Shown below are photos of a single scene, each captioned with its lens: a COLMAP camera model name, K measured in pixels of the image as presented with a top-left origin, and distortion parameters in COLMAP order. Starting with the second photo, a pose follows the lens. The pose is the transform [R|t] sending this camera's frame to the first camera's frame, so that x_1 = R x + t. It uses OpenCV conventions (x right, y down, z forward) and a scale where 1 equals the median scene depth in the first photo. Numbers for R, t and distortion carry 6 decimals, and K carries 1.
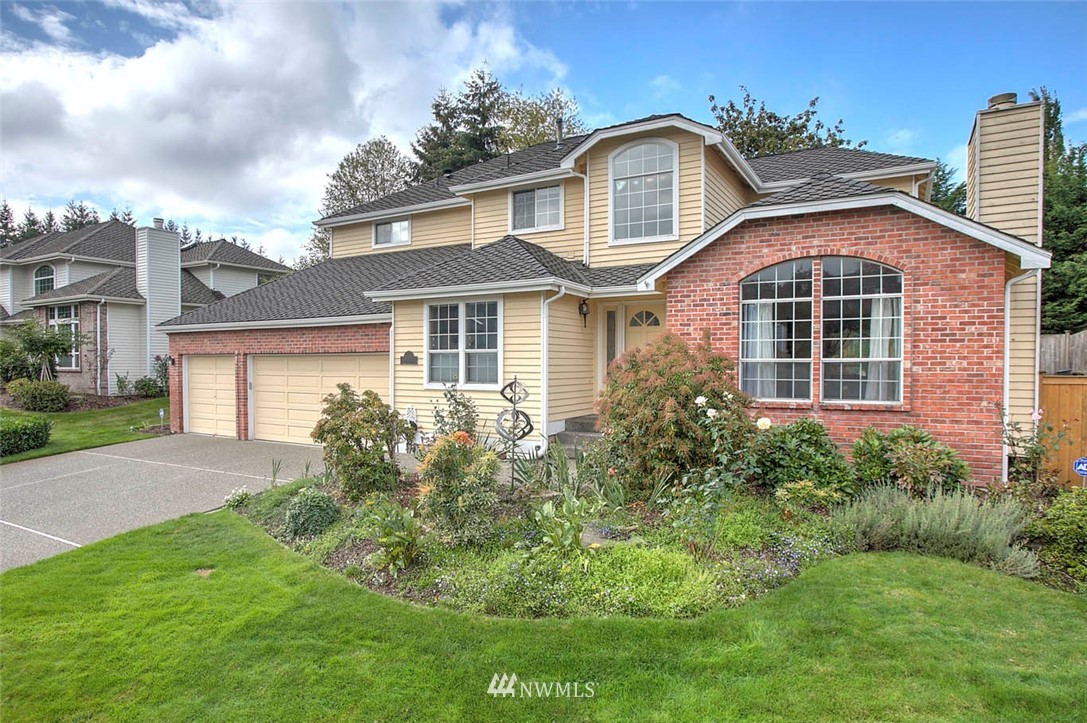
lens RADIAL K [[630.2, 0, 543.5], [0, 630.2, 361.5], [0, 0, 1]] dist [-0.041176, 0.000346]
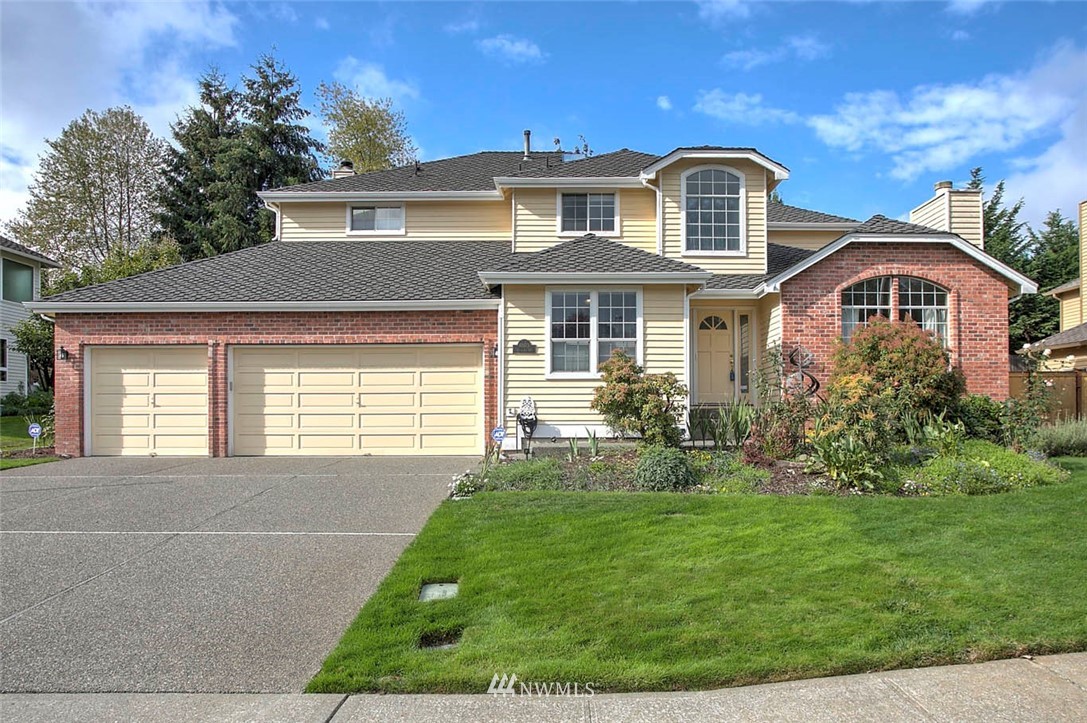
lens RADIAL K [[681.5, 0, 544.1], [0, 681.5, 416.2], [0, 0, 1]] dist [-0.038352, 0.005612]
pose [[0.862547, 0.004508, 0.505957, -0.701195], [0.004310, 0.999859, -0.016255, 0.114476], [-0.505959, 0.016201, 0.862406, 0.104216]]
